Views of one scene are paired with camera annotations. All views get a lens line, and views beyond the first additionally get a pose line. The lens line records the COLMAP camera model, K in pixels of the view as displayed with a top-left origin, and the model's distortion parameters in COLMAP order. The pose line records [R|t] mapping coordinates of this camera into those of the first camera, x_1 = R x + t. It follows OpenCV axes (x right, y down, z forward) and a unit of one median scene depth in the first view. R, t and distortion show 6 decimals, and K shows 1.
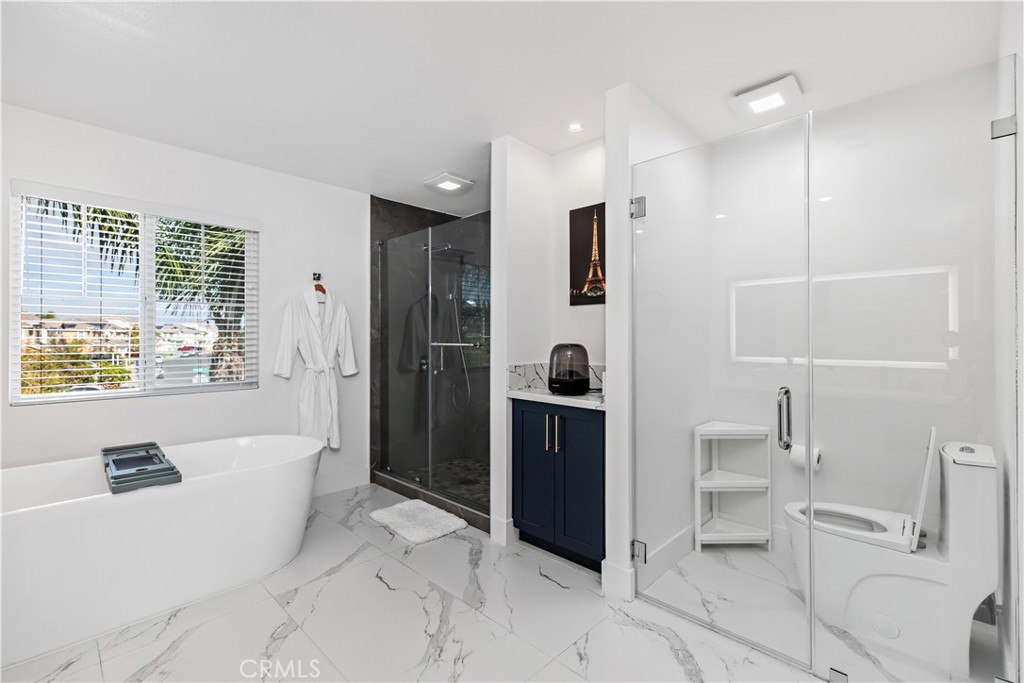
lens RADIAL K [[464.9, 0, 514.8], [0, 464.9, 330.5], [0, 0, 1]] dist [0.002819, -0.000066]
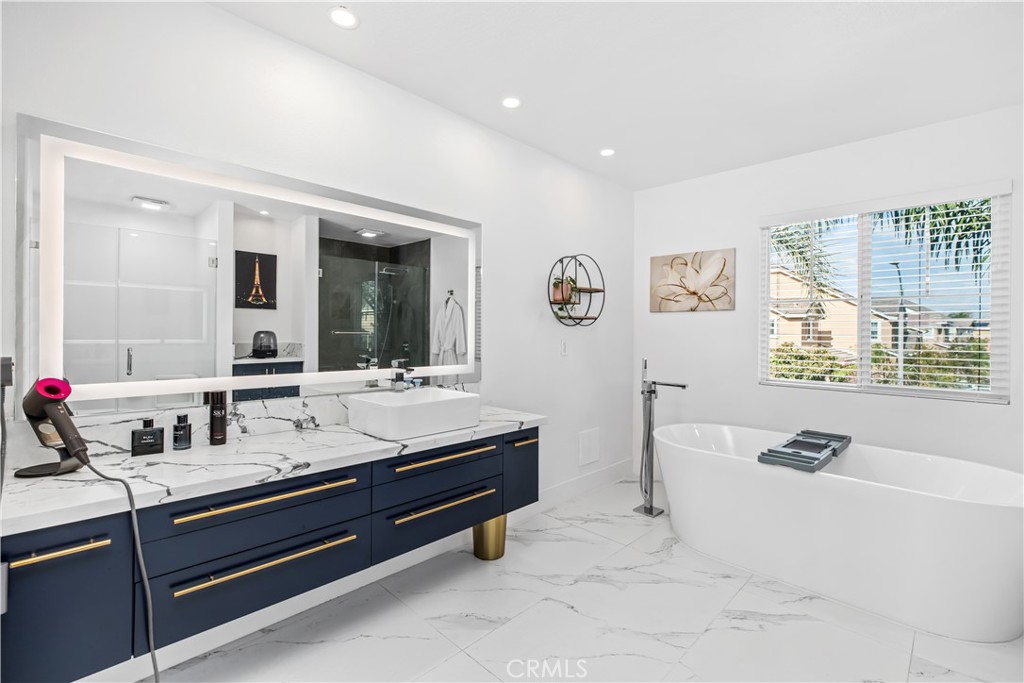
lens RADIAL K [[464.9, 0, 514.8], [0, 464.9, 330.5], [0, 0, 1]] dist [0.002819, -0.000066]
pose [[-0.030553, -0.004024, -0.999525, 0.126032], [0.006349, 0.999971, -0.004220, 0.002835], [0.999513, -0.006475, -0.030527, 0.134914]]
